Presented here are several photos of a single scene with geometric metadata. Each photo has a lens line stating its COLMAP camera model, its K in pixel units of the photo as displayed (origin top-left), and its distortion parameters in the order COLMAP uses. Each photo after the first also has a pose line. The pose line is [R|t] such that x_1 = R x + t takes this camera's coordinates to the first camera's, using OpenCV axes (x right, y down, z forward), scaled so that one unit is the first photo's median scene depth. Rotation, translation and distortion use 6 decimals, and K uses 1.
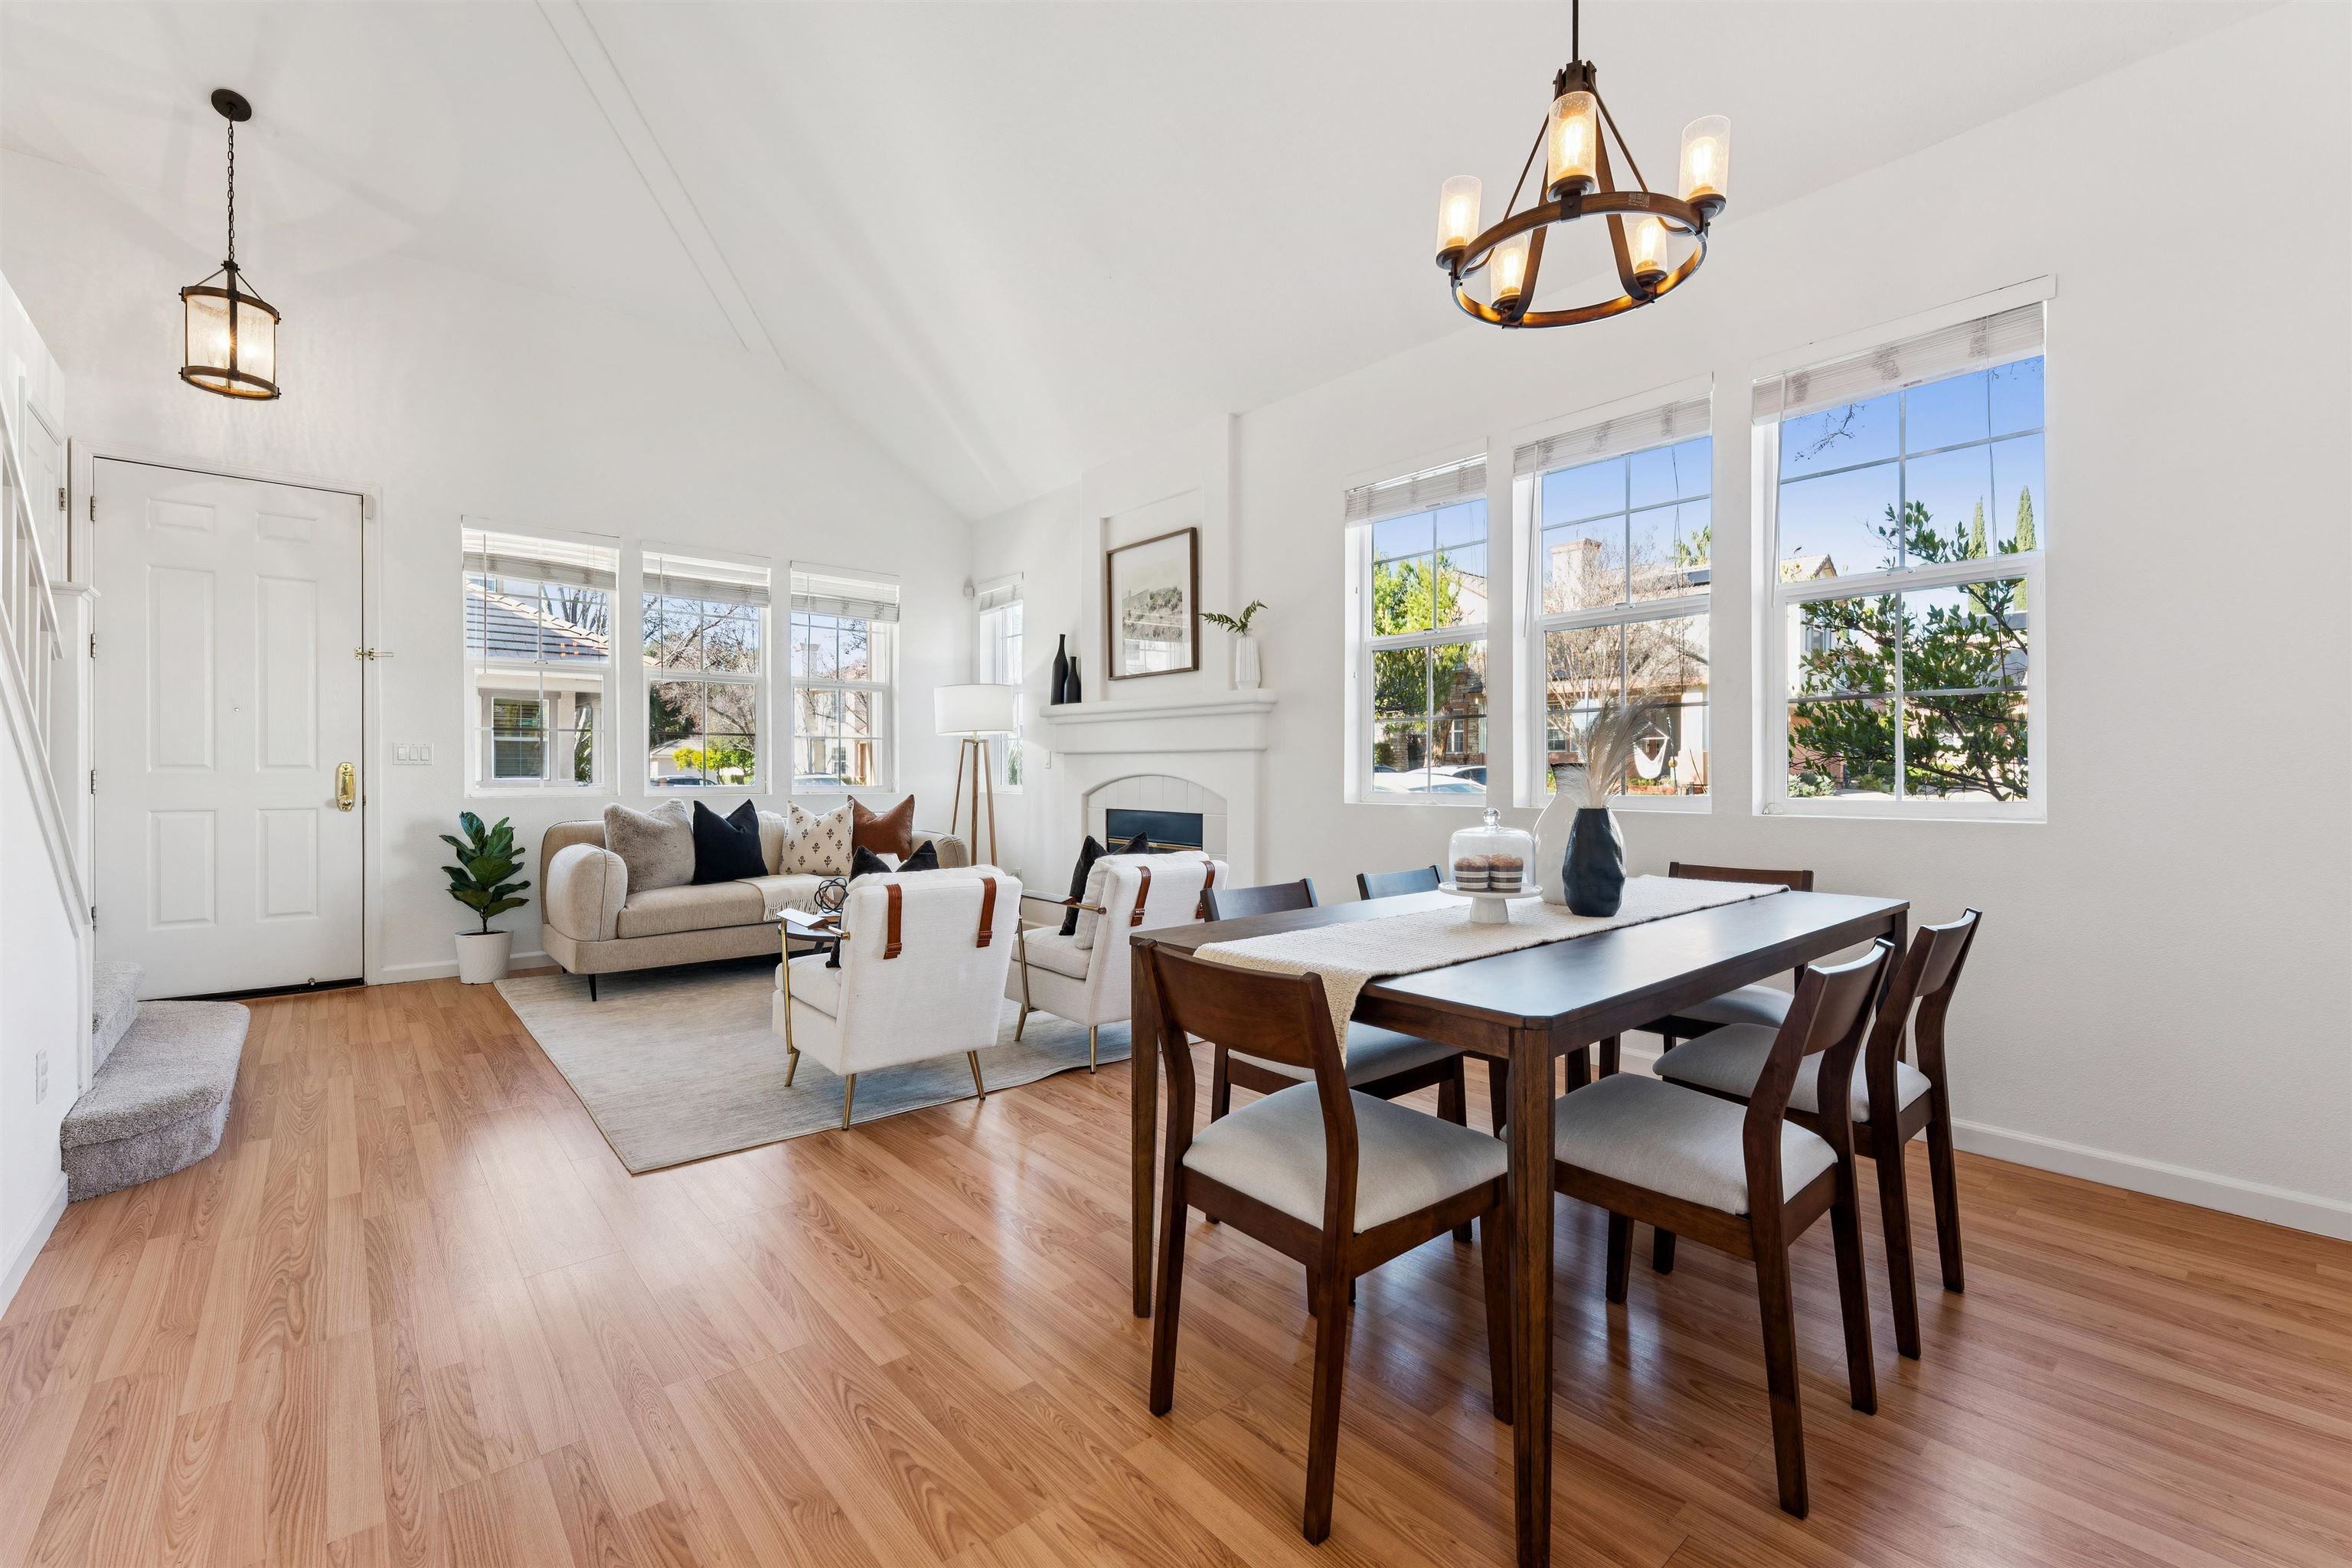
lens RADIAL K [[988.4, 0, 1179.6], [0, 988.4, 785.4], [0, 0, 1]] dist [0.003517, -0.001395]
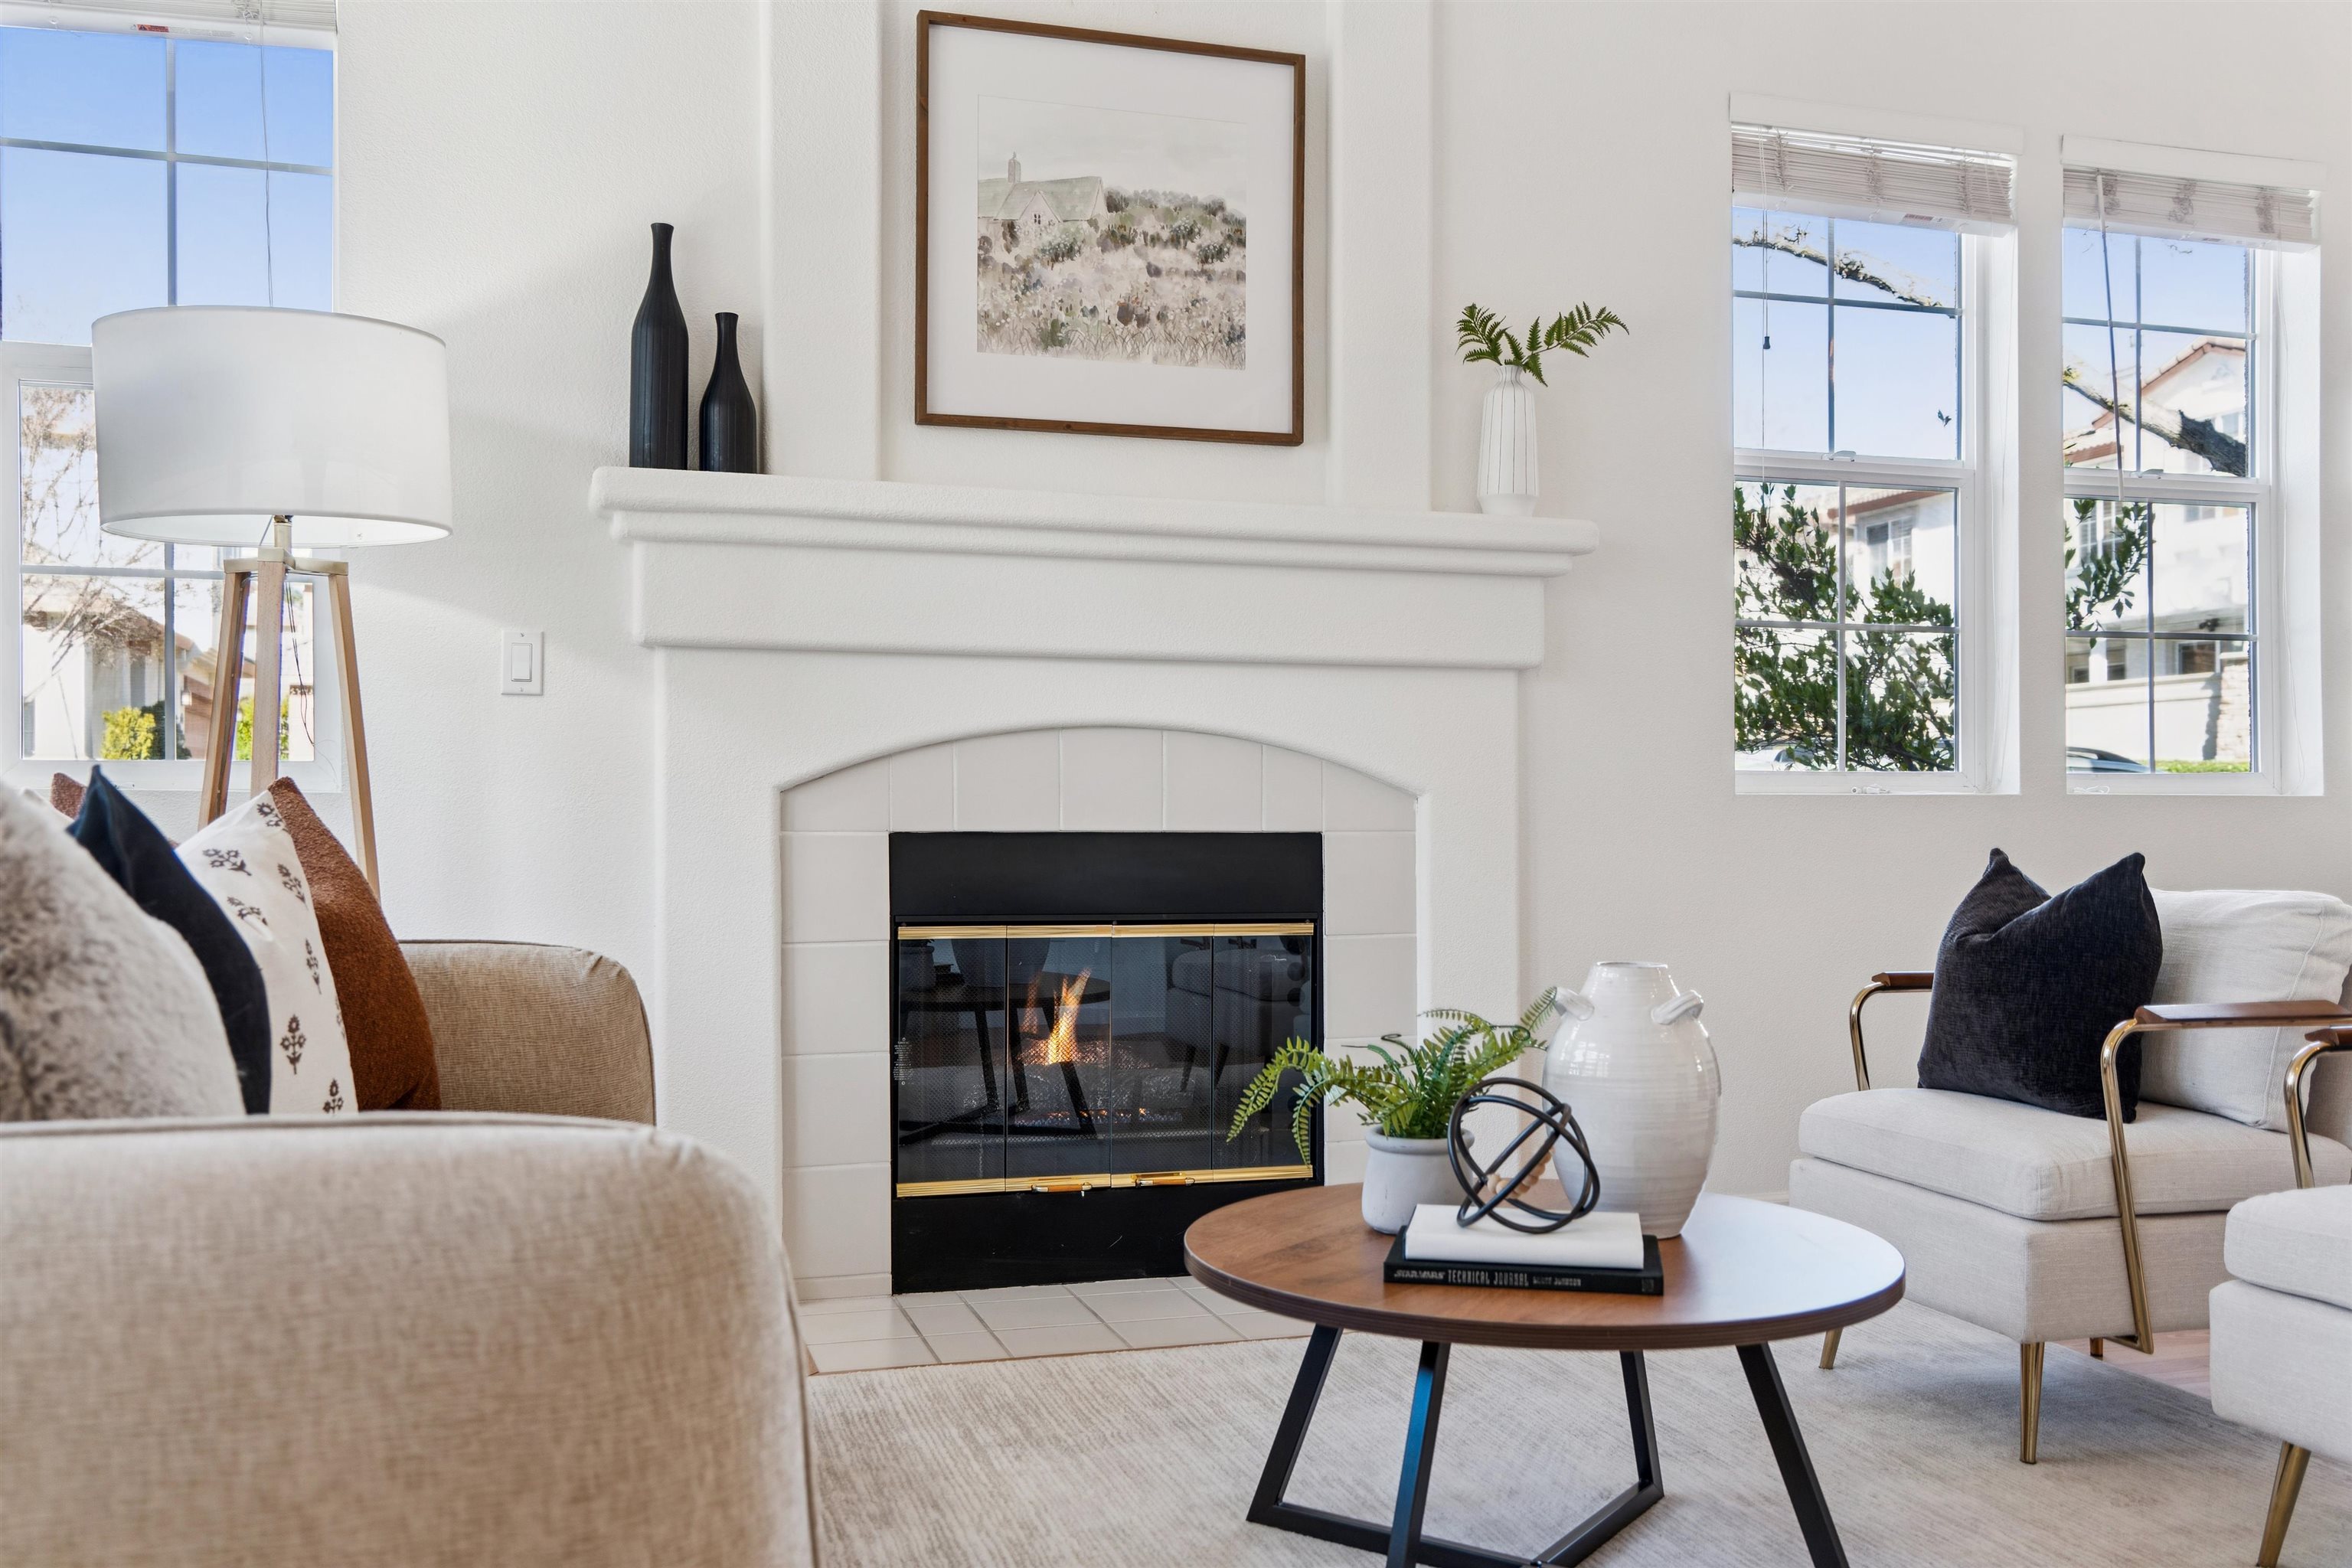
lens RADIAL K [[2159.4, 0, 1250.8], [0, 2159.4, 729.9], [0, 0, 1]] dist [0.001706, 0.025451]
pose [[0.394975, 0.035770, 0.917995, -0.707937], [0.019339, 0.998697, -0.047236, 0.024093], [-0.918488, 0.036410, 0.393768, 0.708062]]
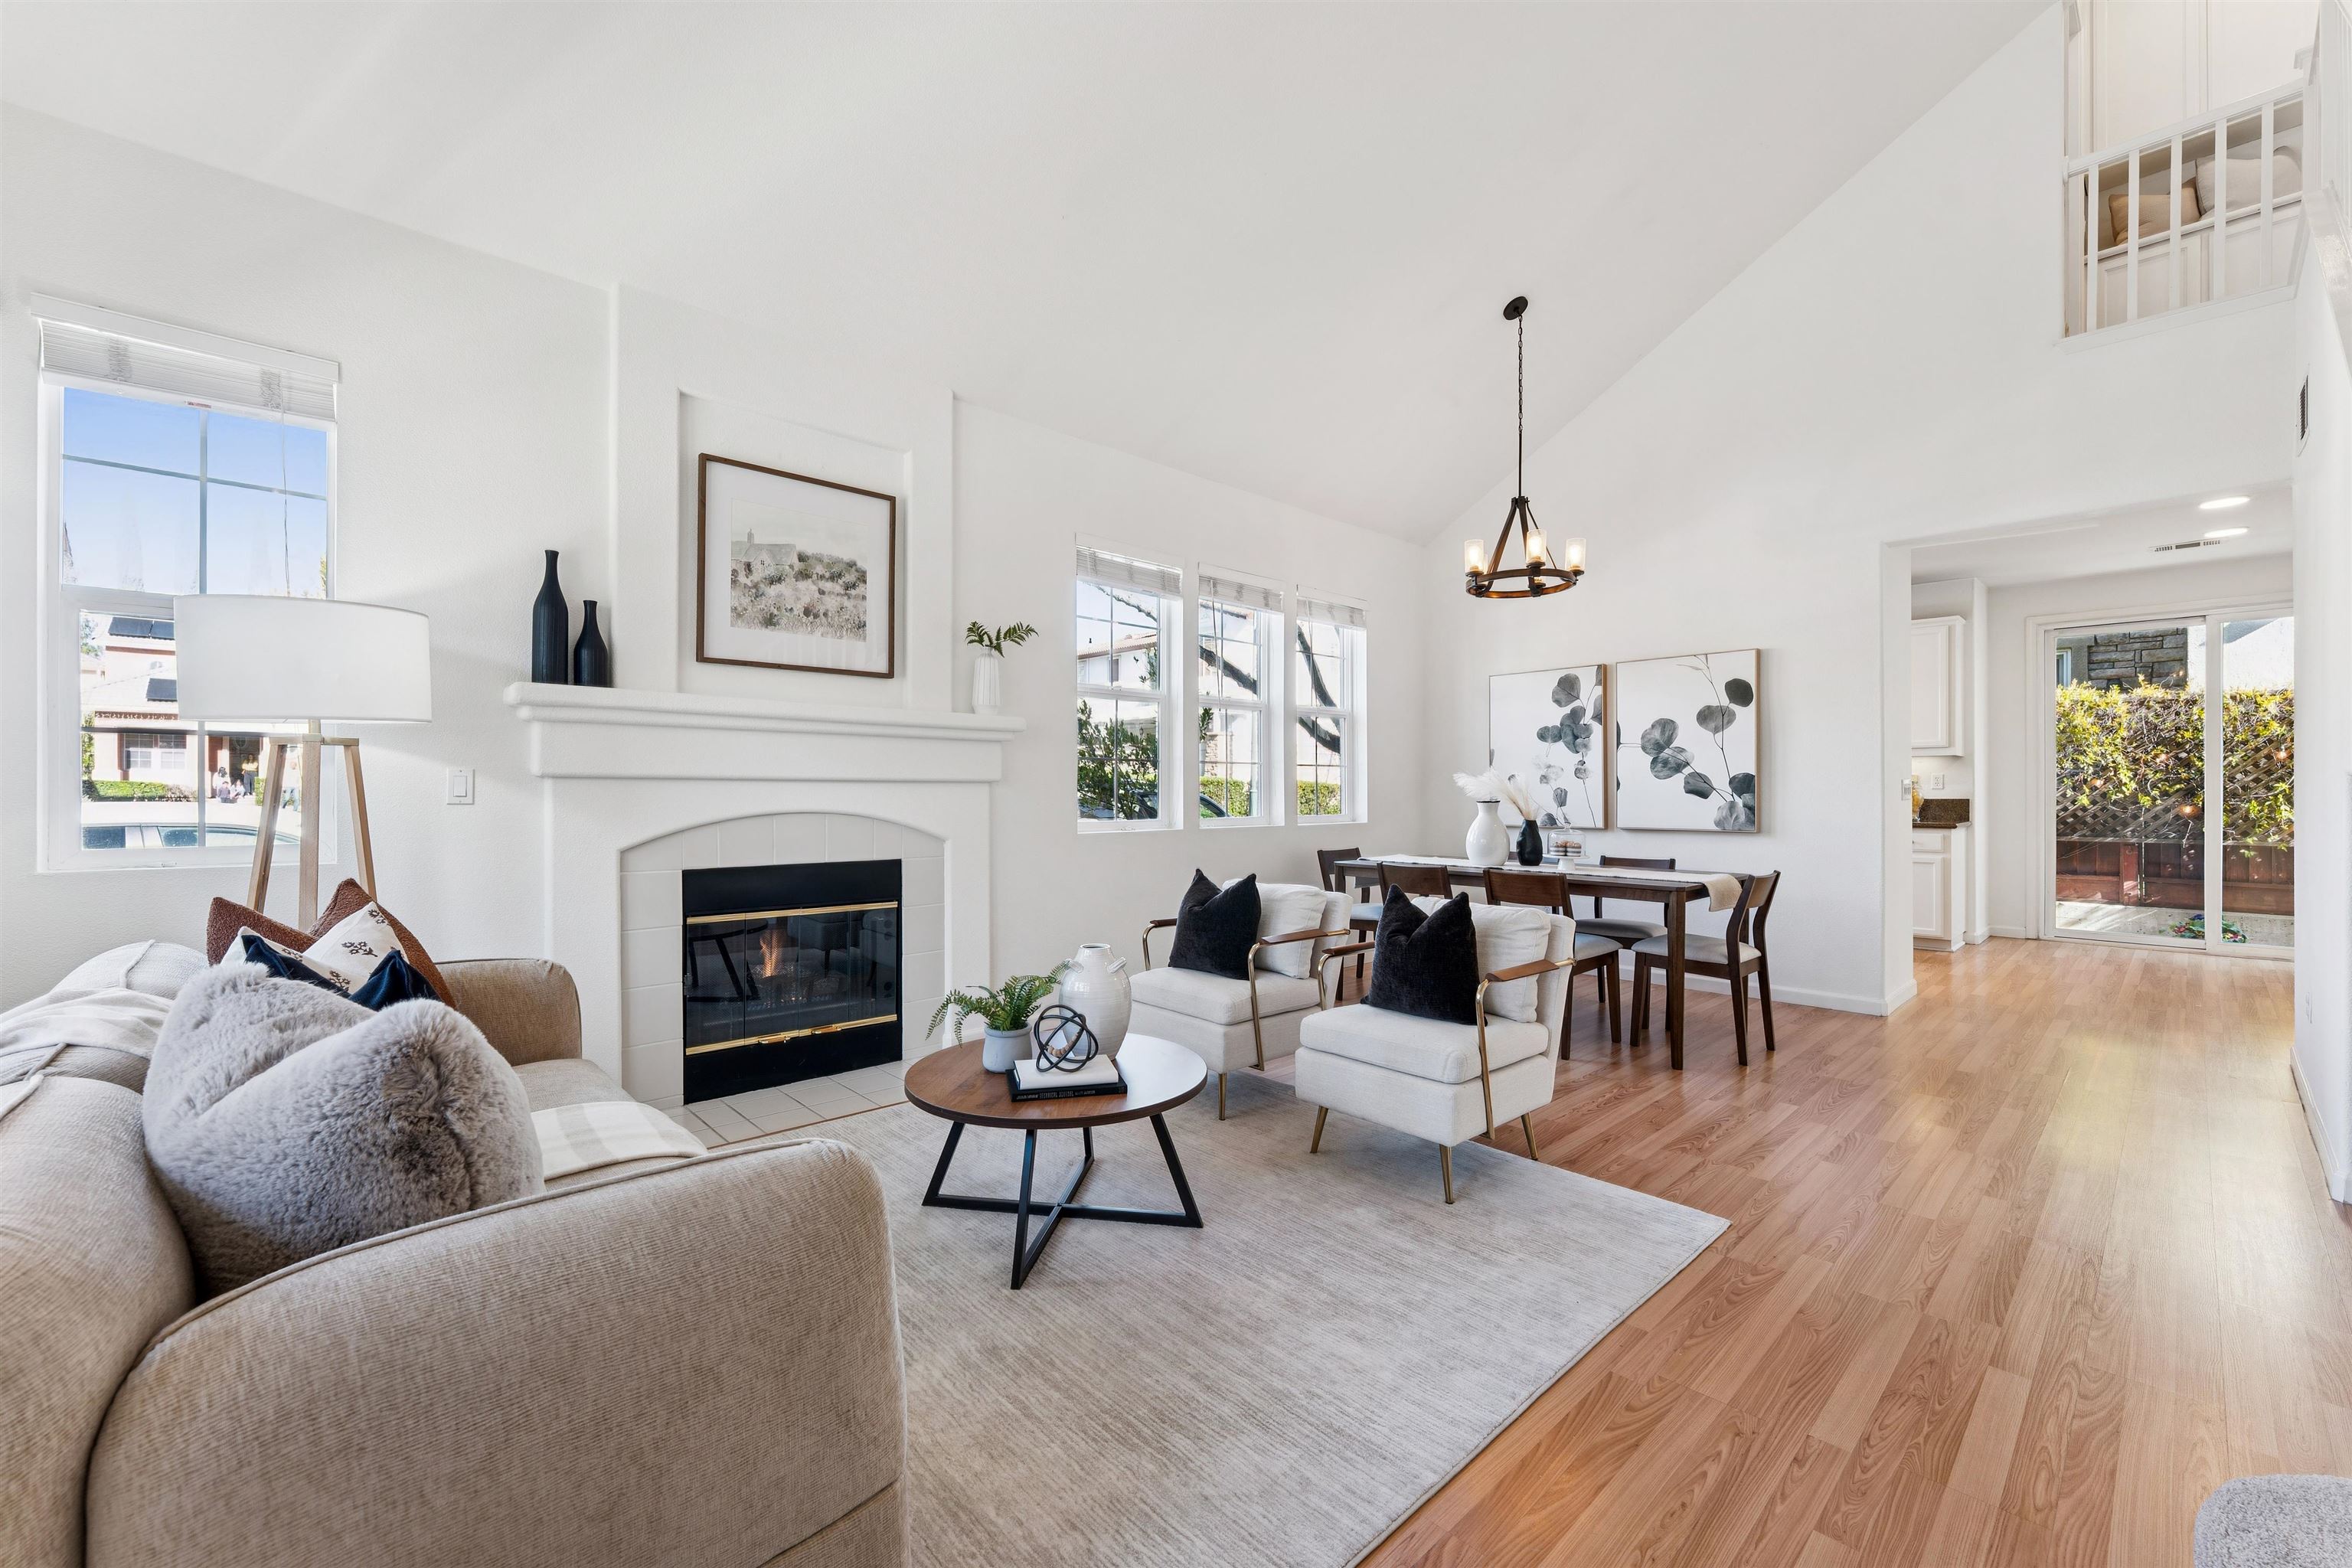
lens RADIAL K [[949.9, 0, 1255.3], [0, 949.9, 757.3], [0, 0, 1]] dist [0.002085, -0.002259]
pose [[-0.067194, 0.043760, 0.996780, -0.748672], [0.012006, 0.999001, -0.043048, -0.018344], [-0.997668, 0.009075, -0.067652, 0.762121]]
